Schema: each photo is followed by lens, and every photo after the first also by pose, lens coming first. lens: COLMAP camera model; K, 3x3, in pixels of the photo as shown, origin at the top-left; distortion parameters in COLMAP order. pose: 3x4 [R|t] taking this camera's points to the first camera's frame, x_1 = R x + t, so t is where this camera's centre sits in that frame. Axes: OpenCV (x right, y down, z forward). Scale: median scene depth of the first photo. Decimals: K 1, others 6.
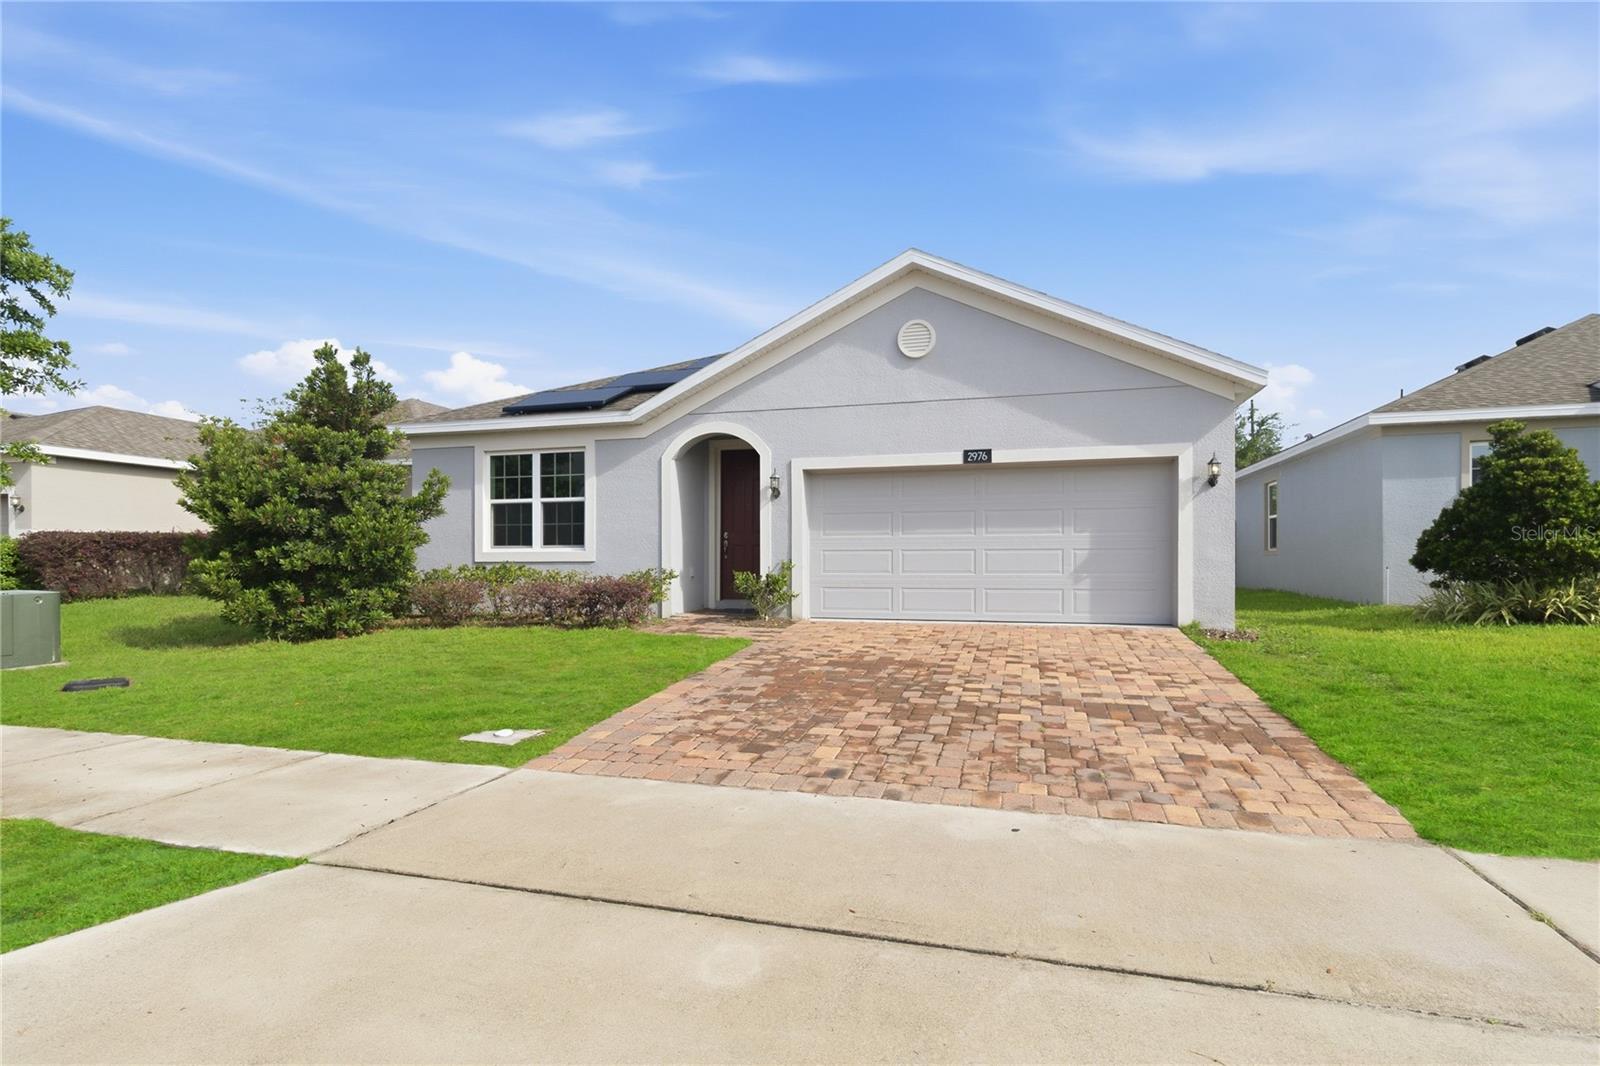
lens RADIAL K [[795.5, 0, 797.6], [0, 795.5, 534.5], [0, 0, 1]] dist [0.000488, -0.000580]
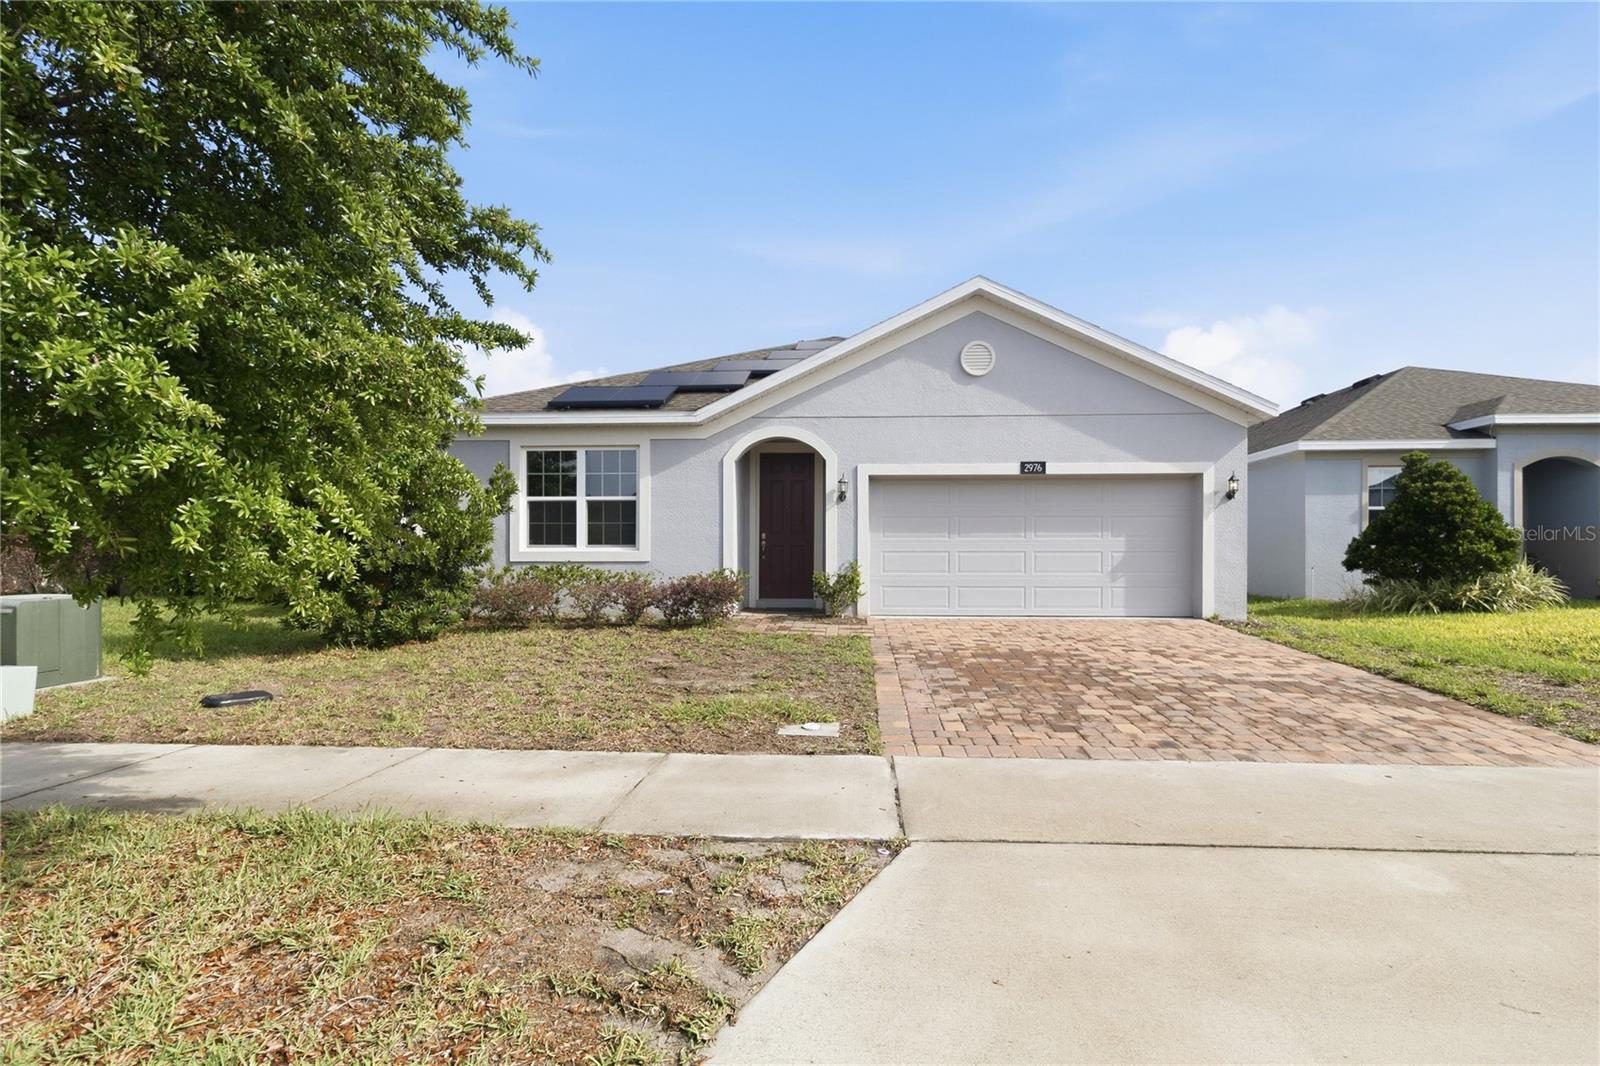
lens RADIAL K [[795.5, 0, 789.0], [0, 795.5, 530.5], [0, 0, 1]] dist [0.000488, -0.000580]
pose [[0.974182, 0.011258, 0.225481, -0.351600], [-0.009786, 0.999923, -0.007644, 0.000982], [-0.225550, 0.005240, 0.974217, -0.003909]]
